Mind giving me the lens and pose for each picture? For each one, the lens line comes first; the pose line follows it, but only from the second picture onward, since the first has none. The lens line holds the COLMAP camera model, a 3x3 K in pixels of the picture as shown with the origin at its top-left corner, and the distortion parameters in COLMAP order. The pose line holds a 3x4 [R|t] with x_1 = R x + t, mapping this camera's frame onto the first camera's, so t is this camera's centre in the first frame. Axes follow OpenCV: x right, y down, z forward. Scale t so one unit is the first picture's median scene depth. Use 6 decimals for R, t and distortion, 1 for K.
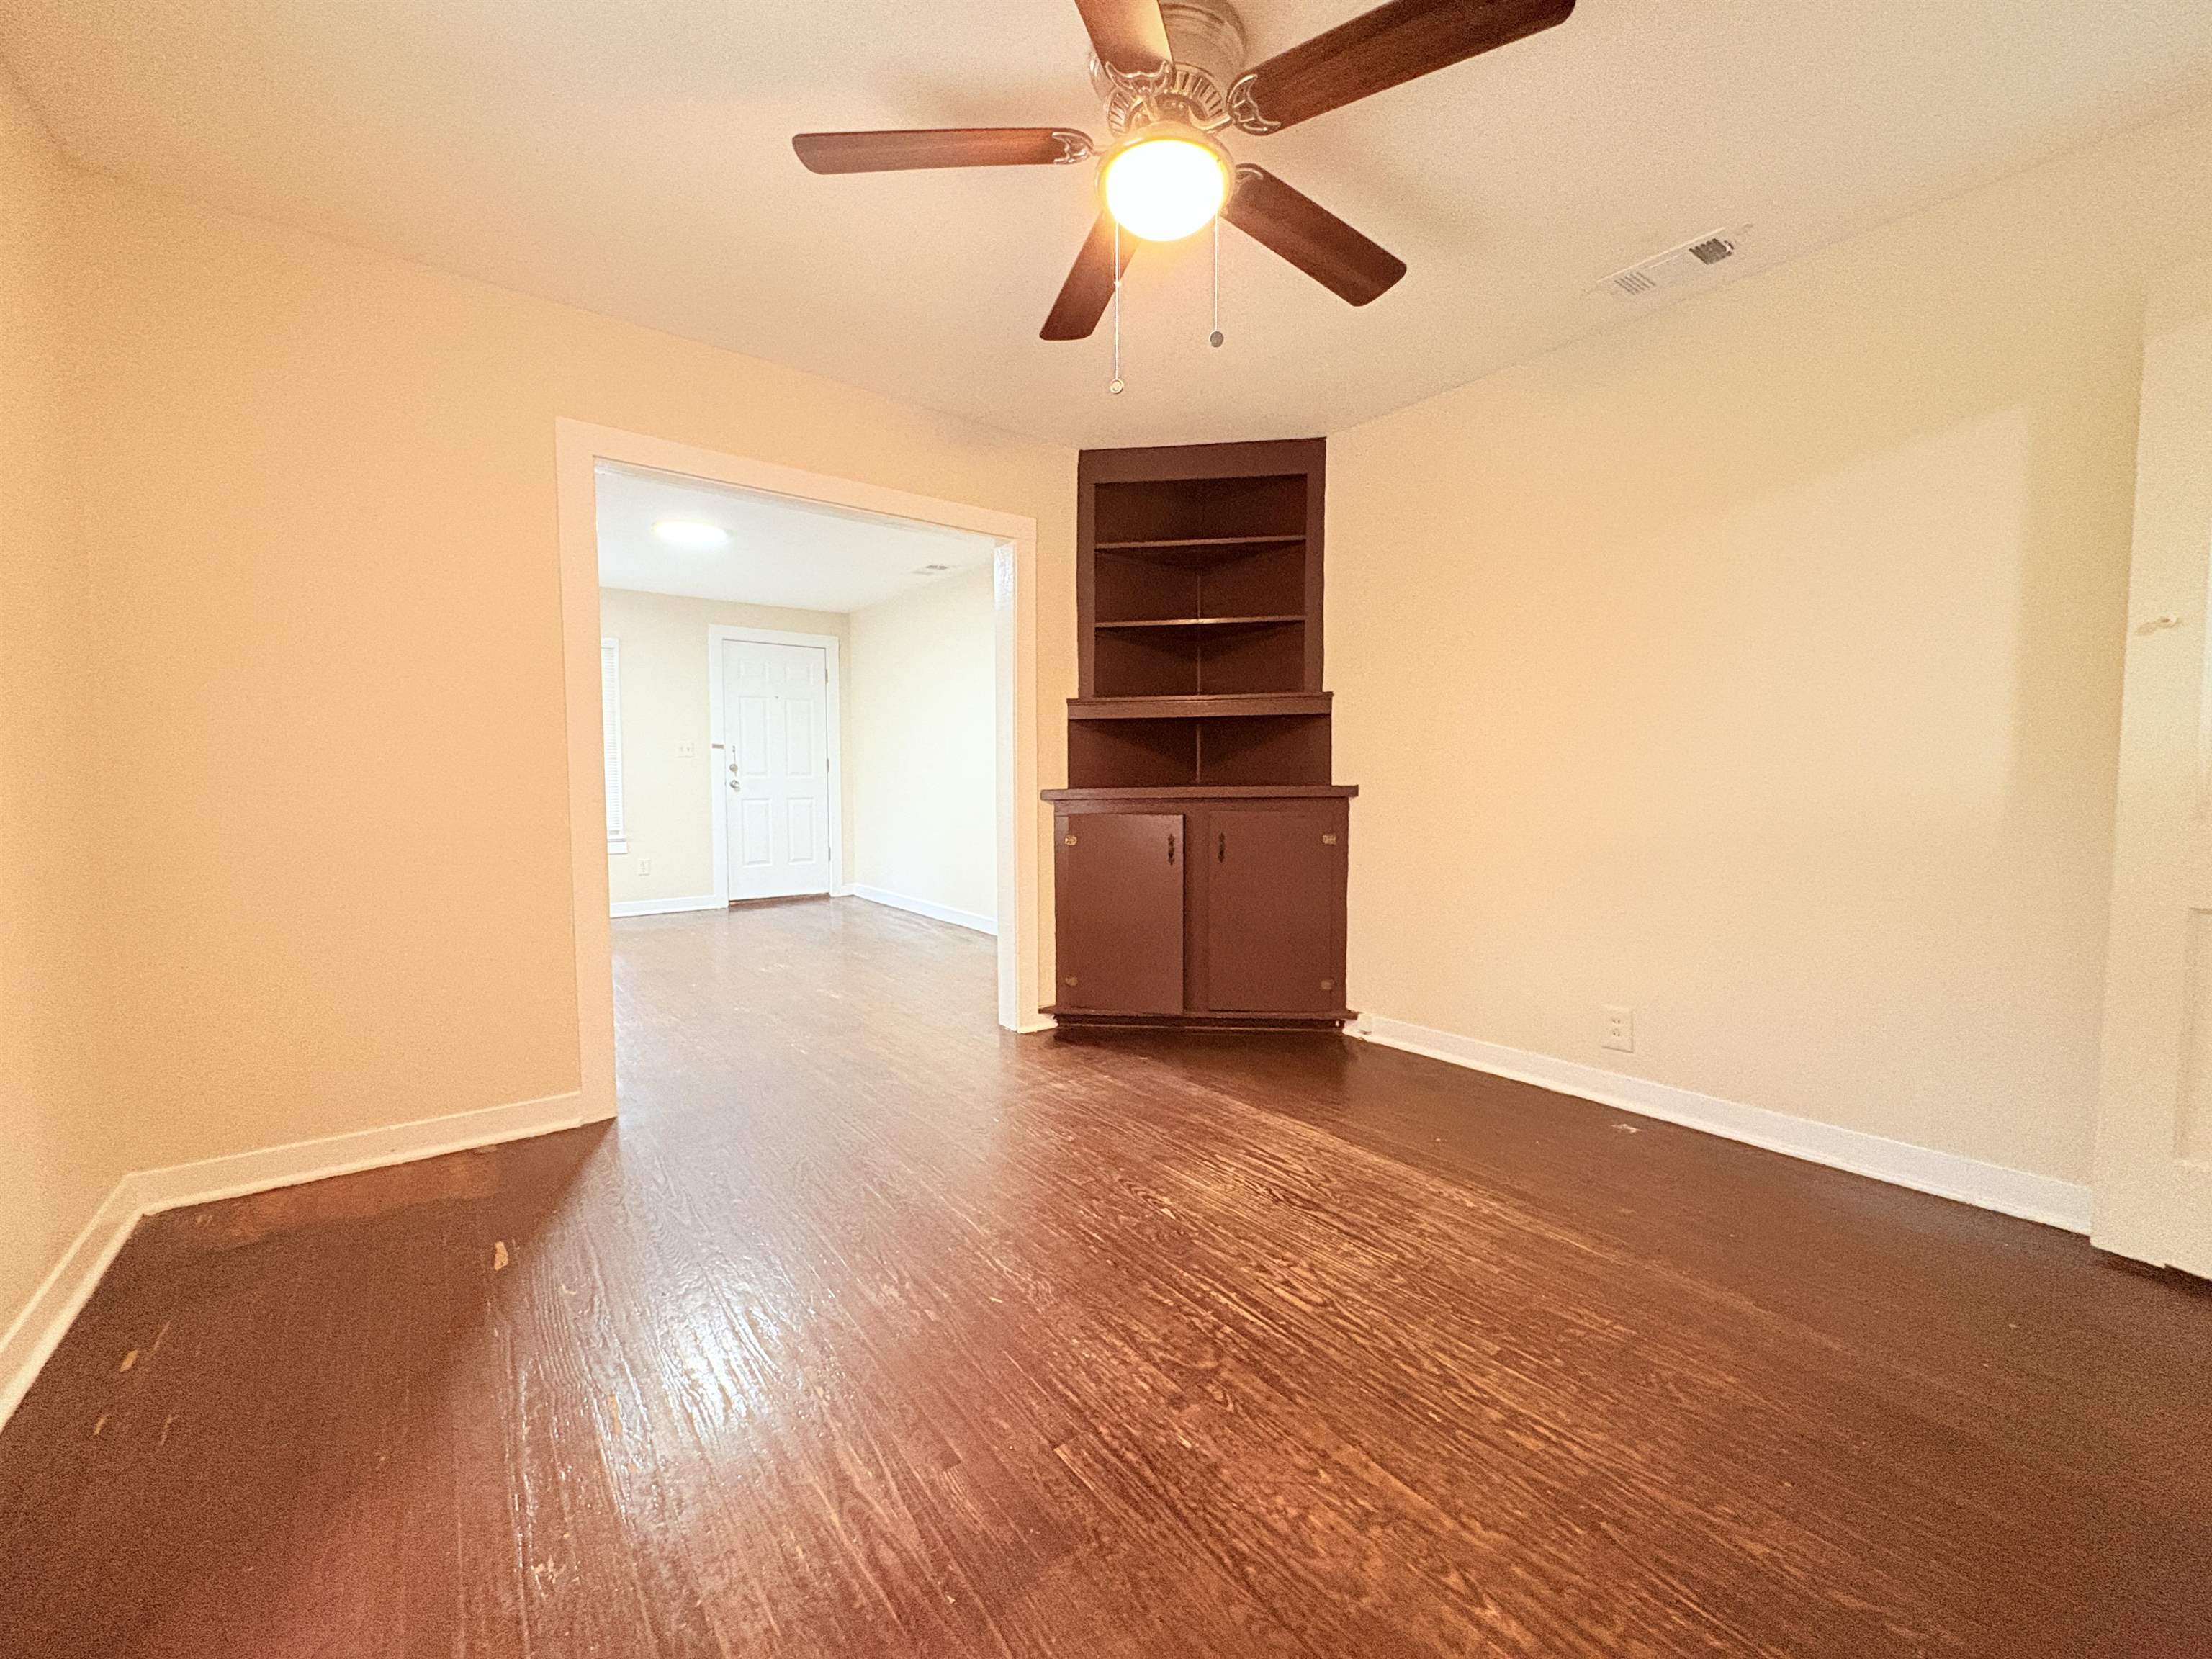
lens RADIAL K [[880.9, 0, 1107.6], [0, 880.9, 826.4], [0, 0, 1]] dist [-0.000311, 0.000055]
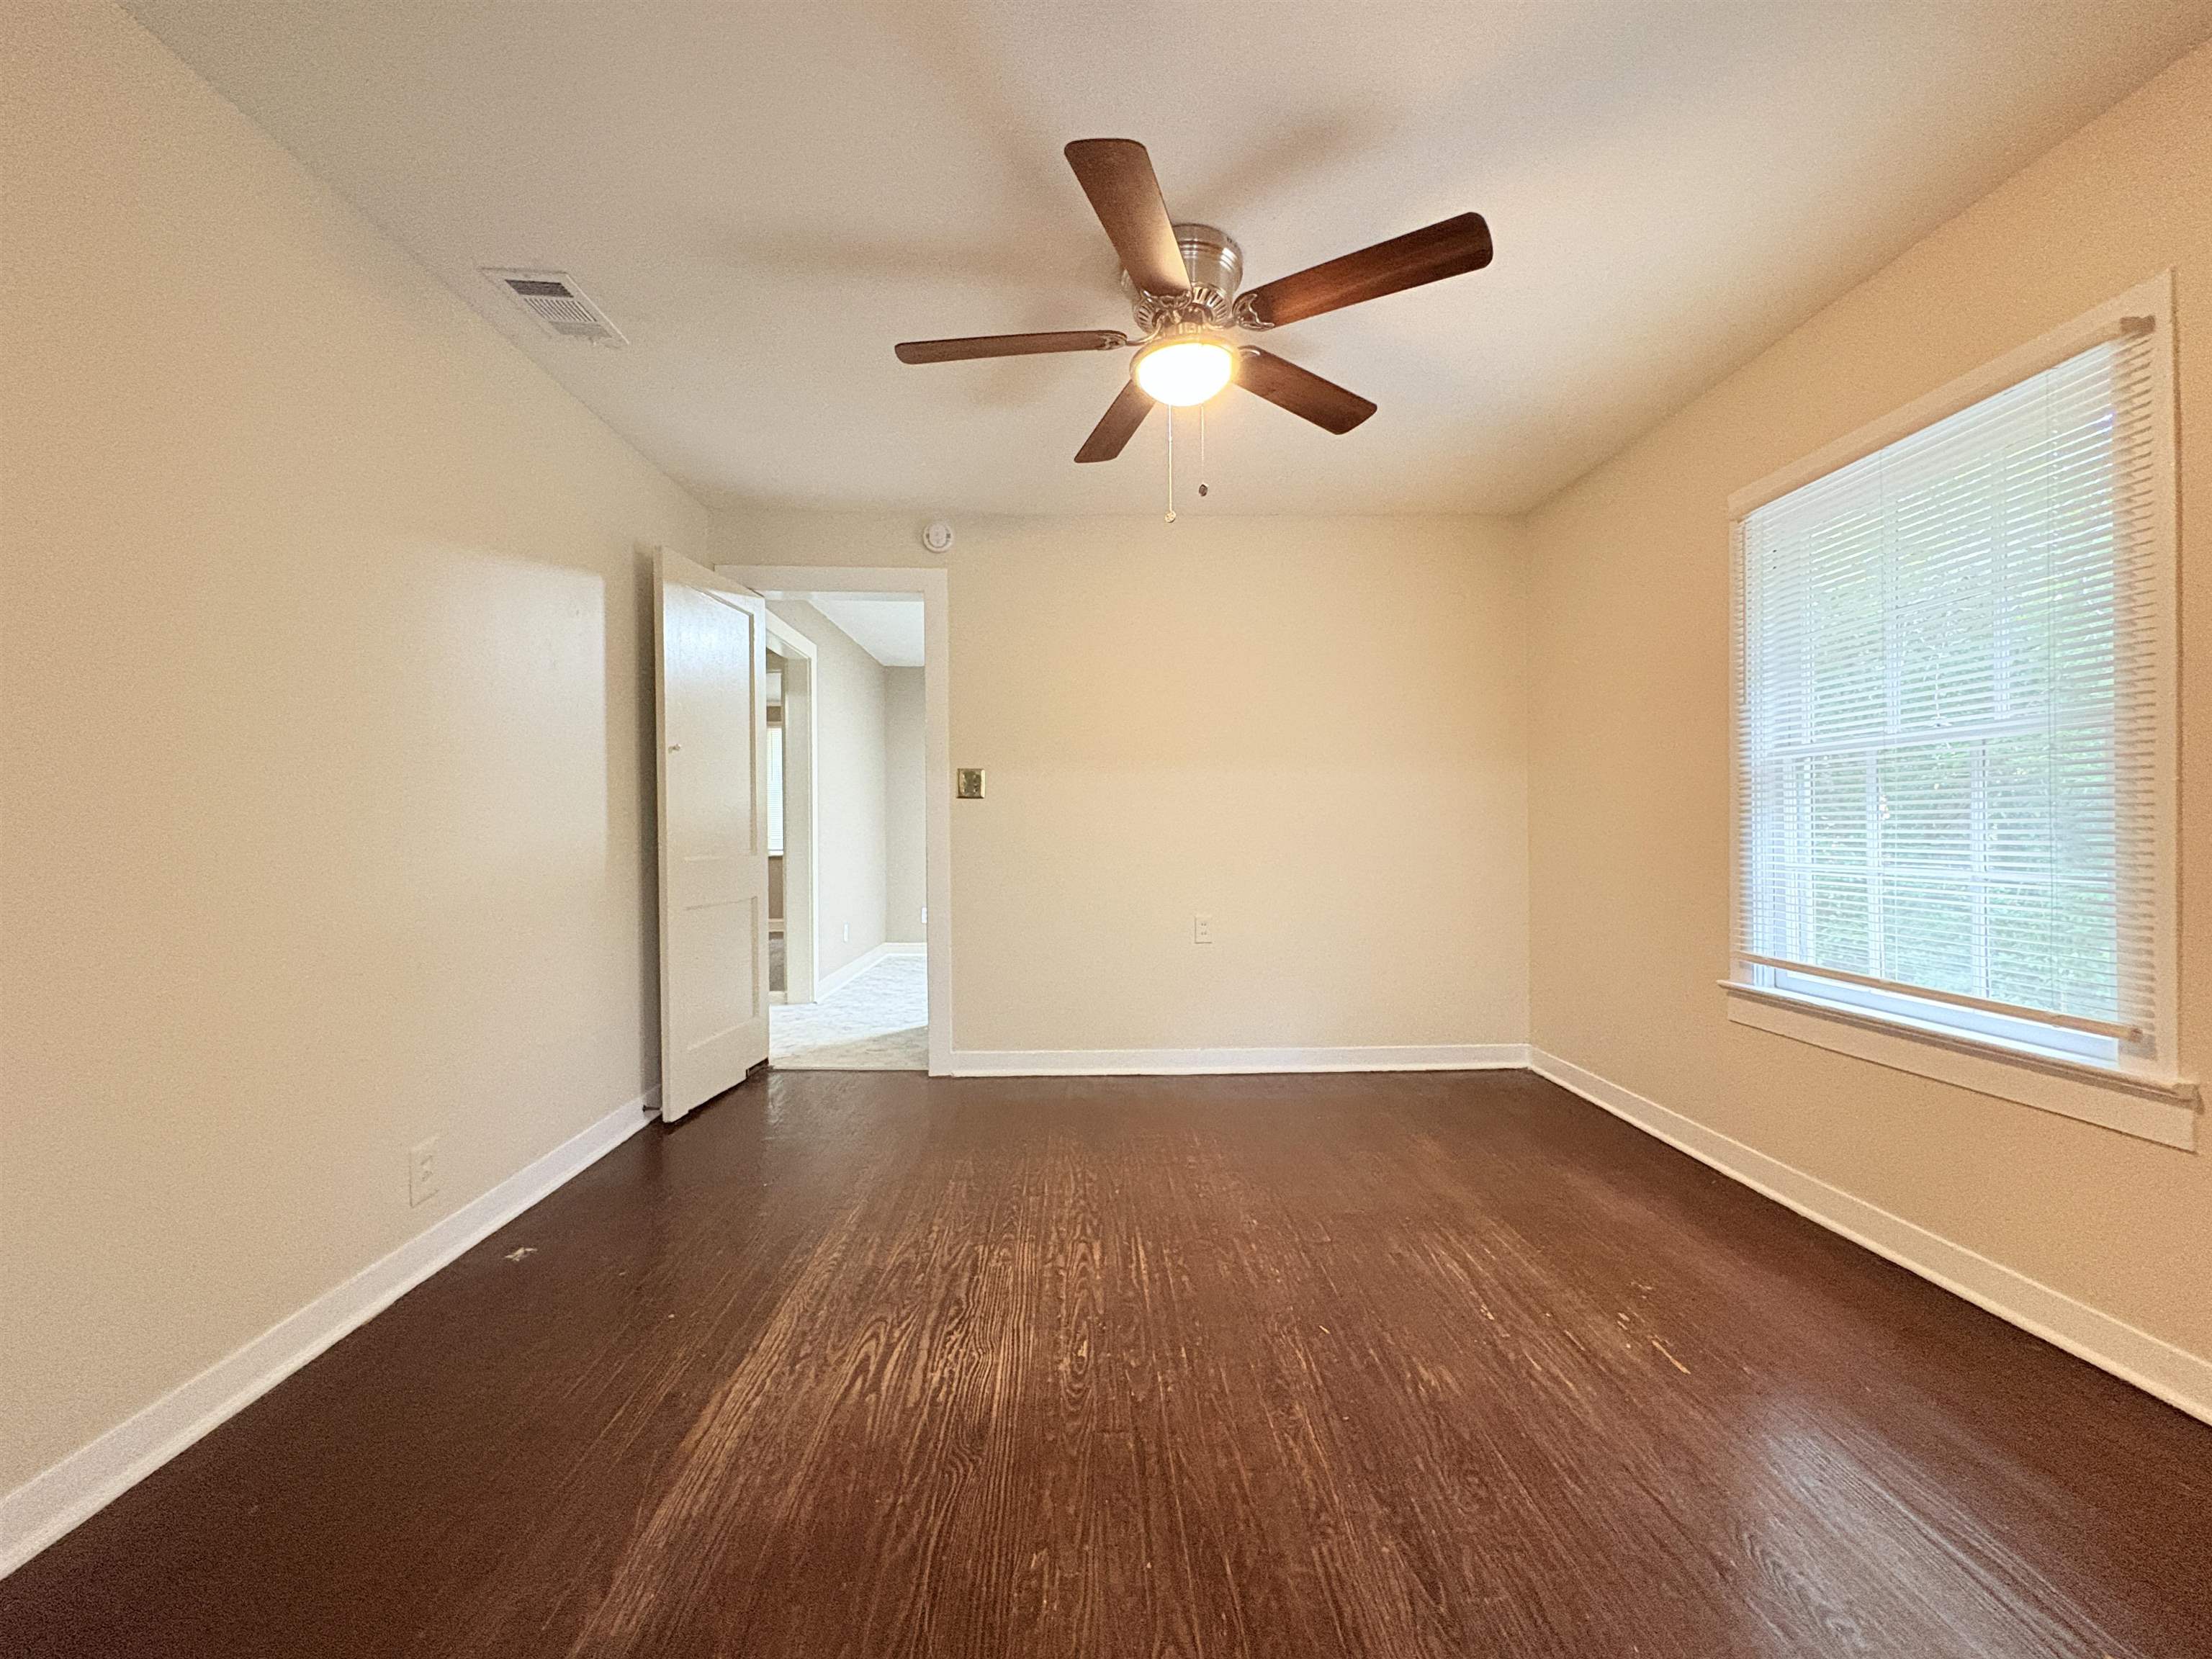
lens RADIAL K [[880.9, 0, 1107.6], [0, 880.9, 826.4], [0, 0, 1]] dist [-0.000311, 0.000055]
pose [[-0.810582, 0.008755, 0.585559, -0.428229], [0.043118, 0.998067, 0.044765, -0.093155], [-0.584035, 0.061533, -0.809393, 1.566915]]
